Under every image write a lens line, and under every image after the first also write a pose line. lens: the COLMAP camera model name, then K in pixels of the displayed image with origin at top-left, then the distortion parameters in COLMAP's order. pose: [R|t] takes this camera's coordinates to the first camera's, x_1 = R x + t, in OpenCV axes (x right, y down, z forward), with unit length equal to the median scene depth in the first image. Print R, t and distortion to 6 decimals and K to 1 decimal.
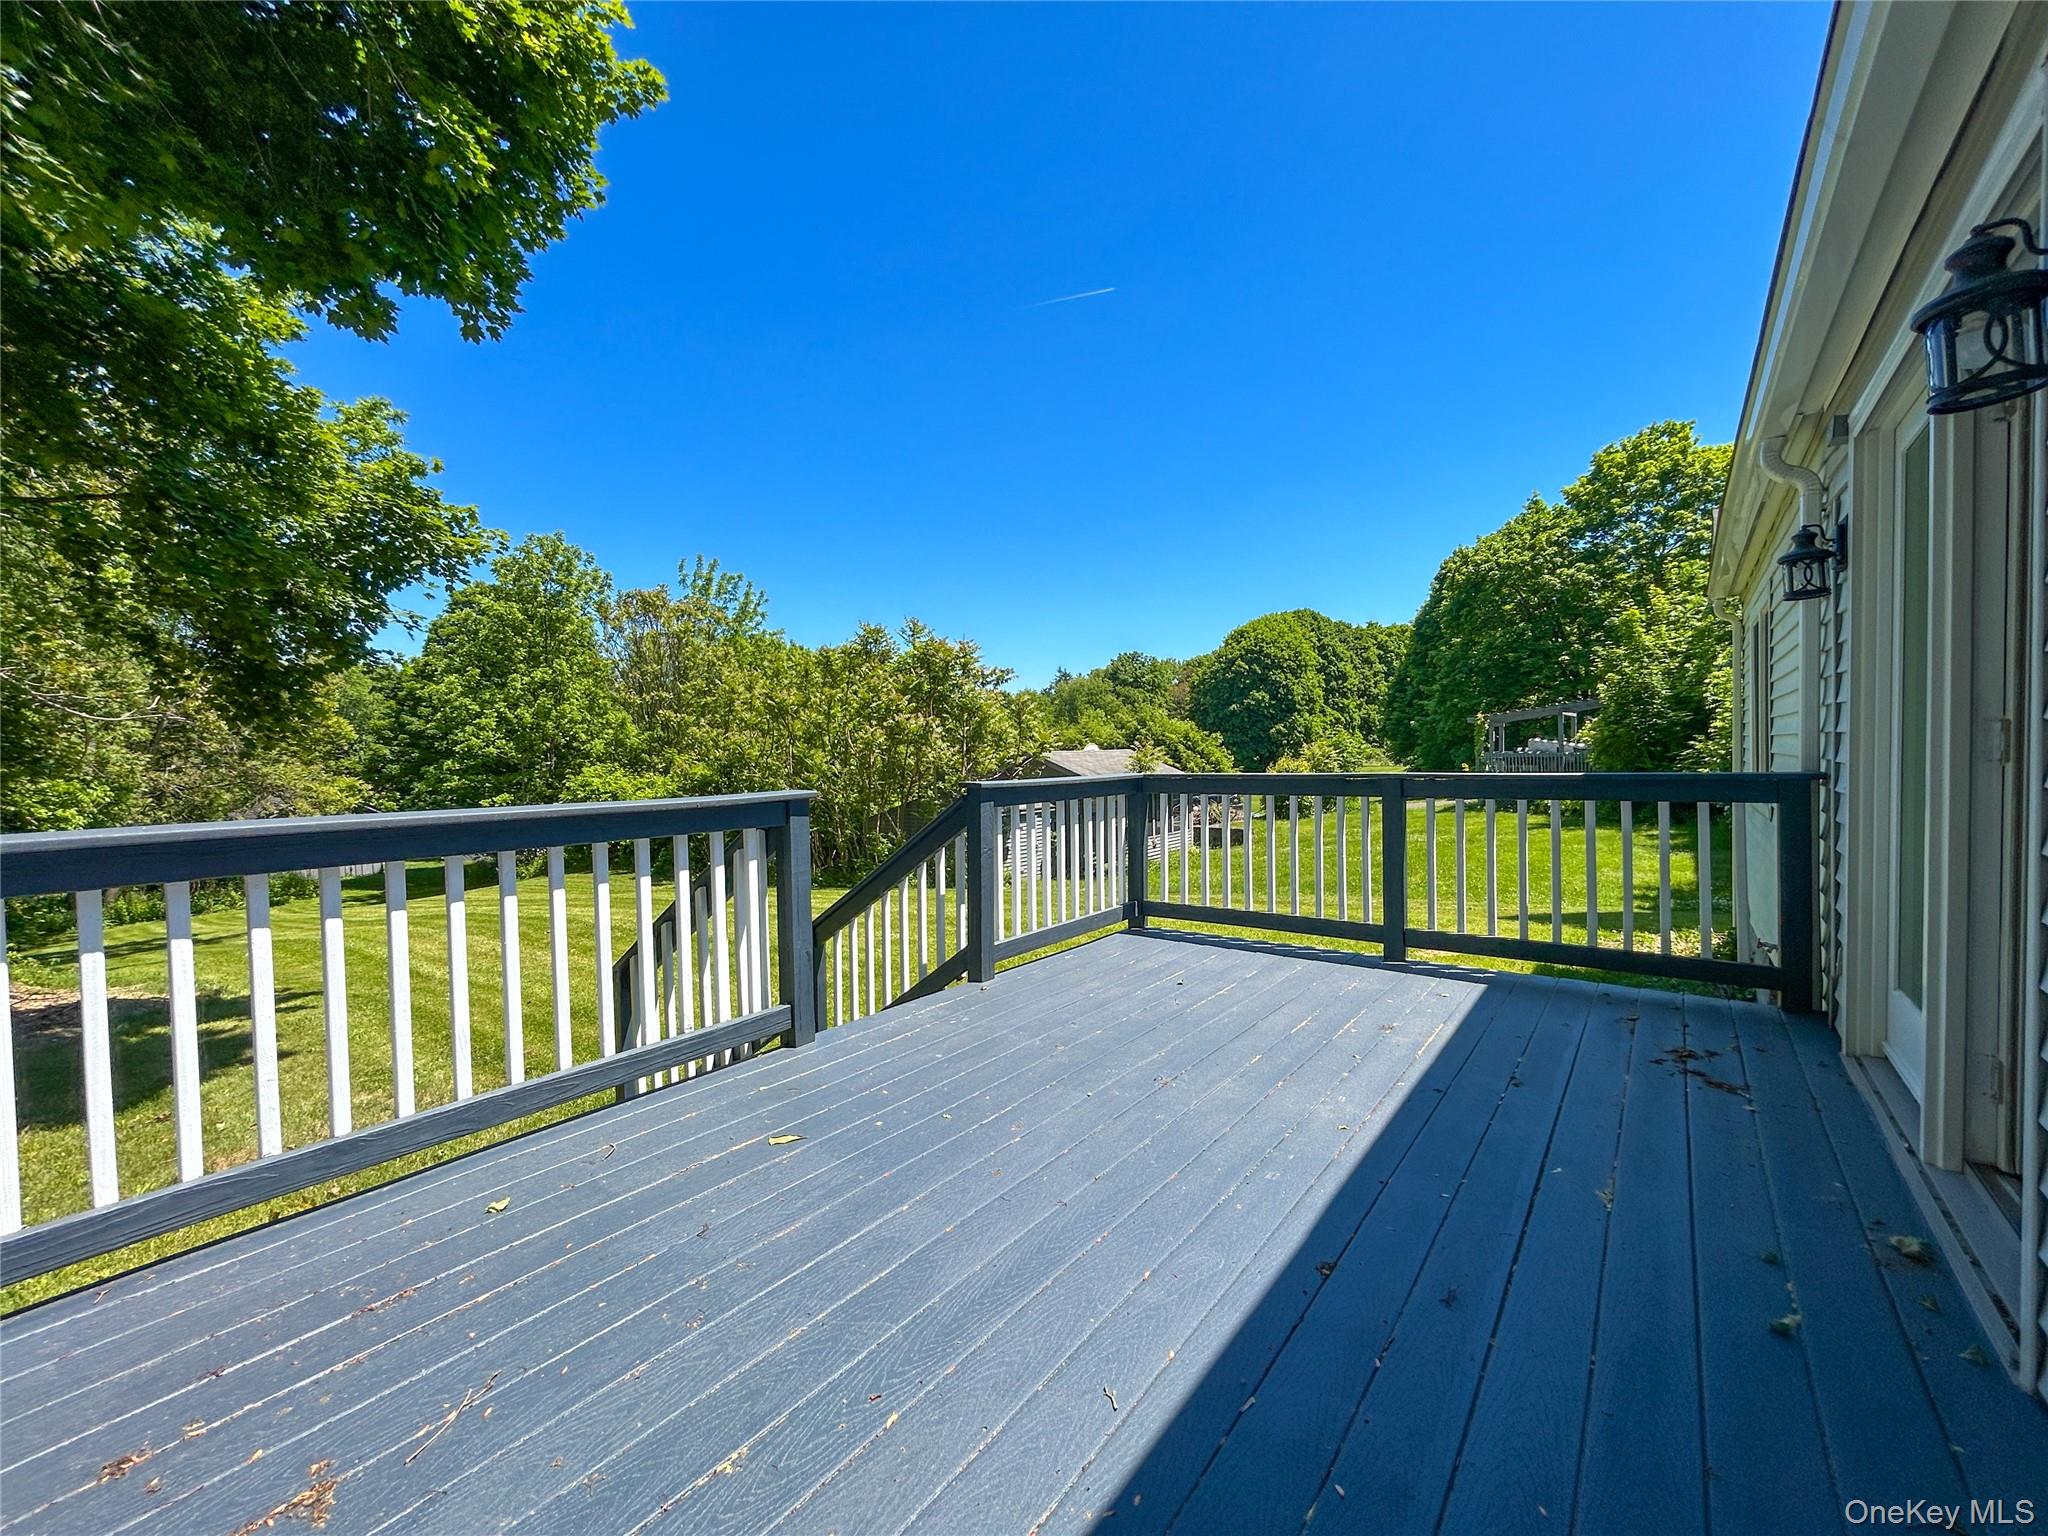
lens RADIAL K [[831.0, 0, 1021.3], [0, 831.0, 766.3], [0, 0, 1]] dist [-0.008524, 0.007598]
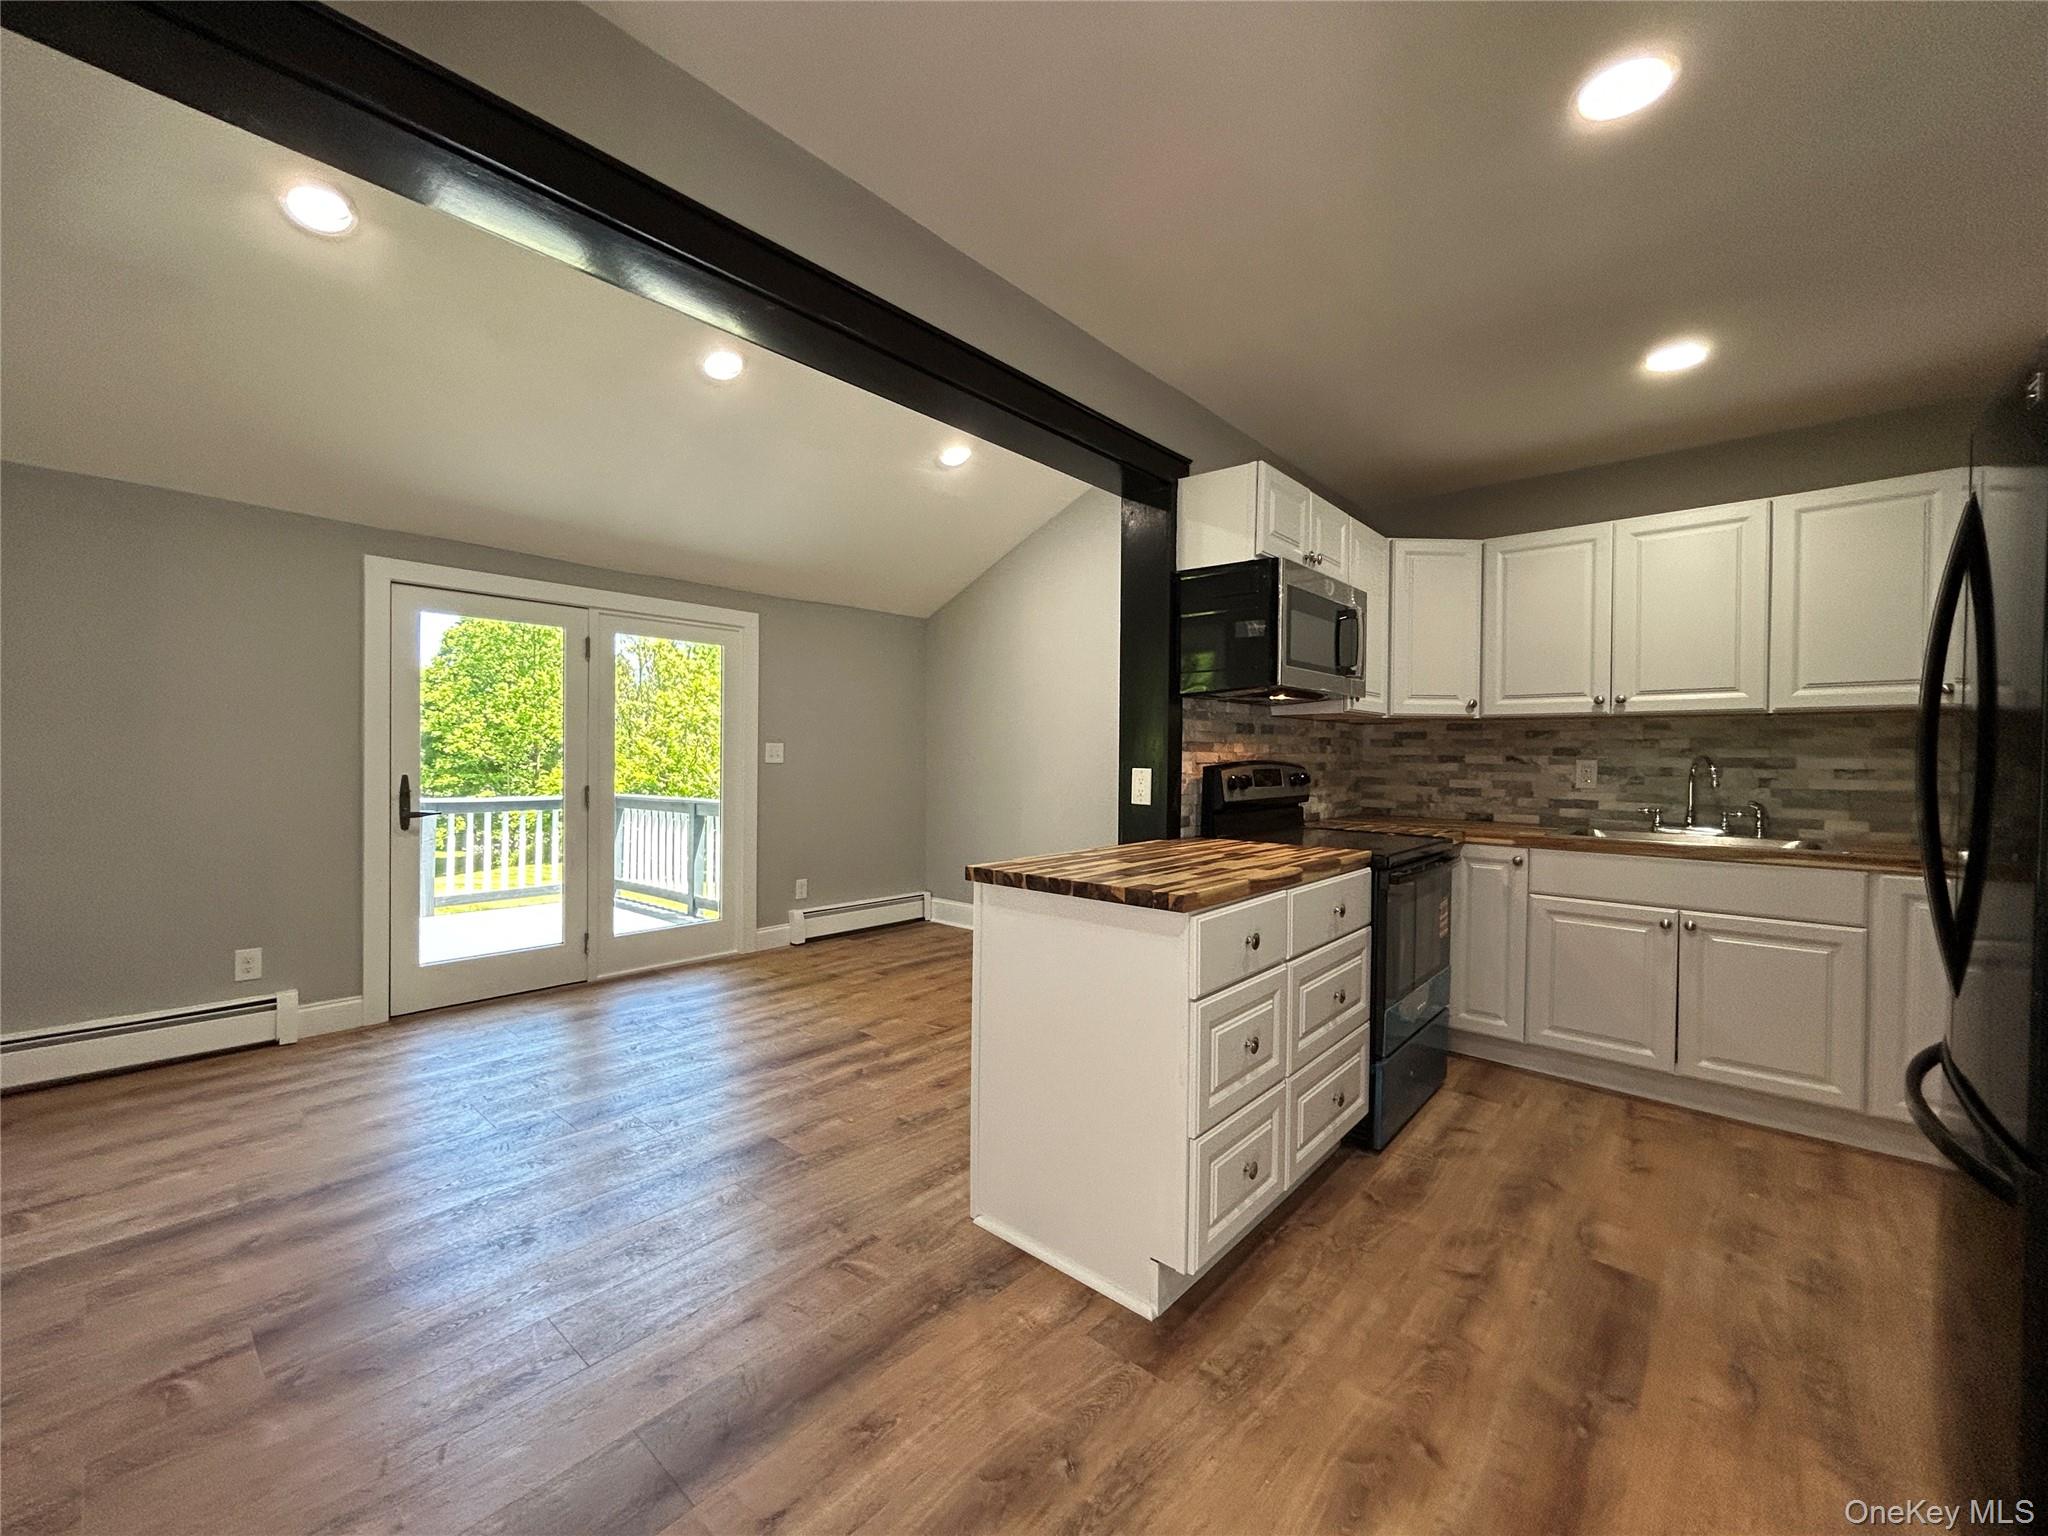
lens RADIAL K [[831.0, 0, 1021.3], [0, 831.0, 766.3], [0, 0, 1]] dist [-0.008524, 0.007598]
pose [[0.998114, 0.023976, -0.056504, 0.156871], [-0.024522, 0.999659, -0.008987, -0.007425], [0.056269, 0.010356, 0.998362, -0.076653]]
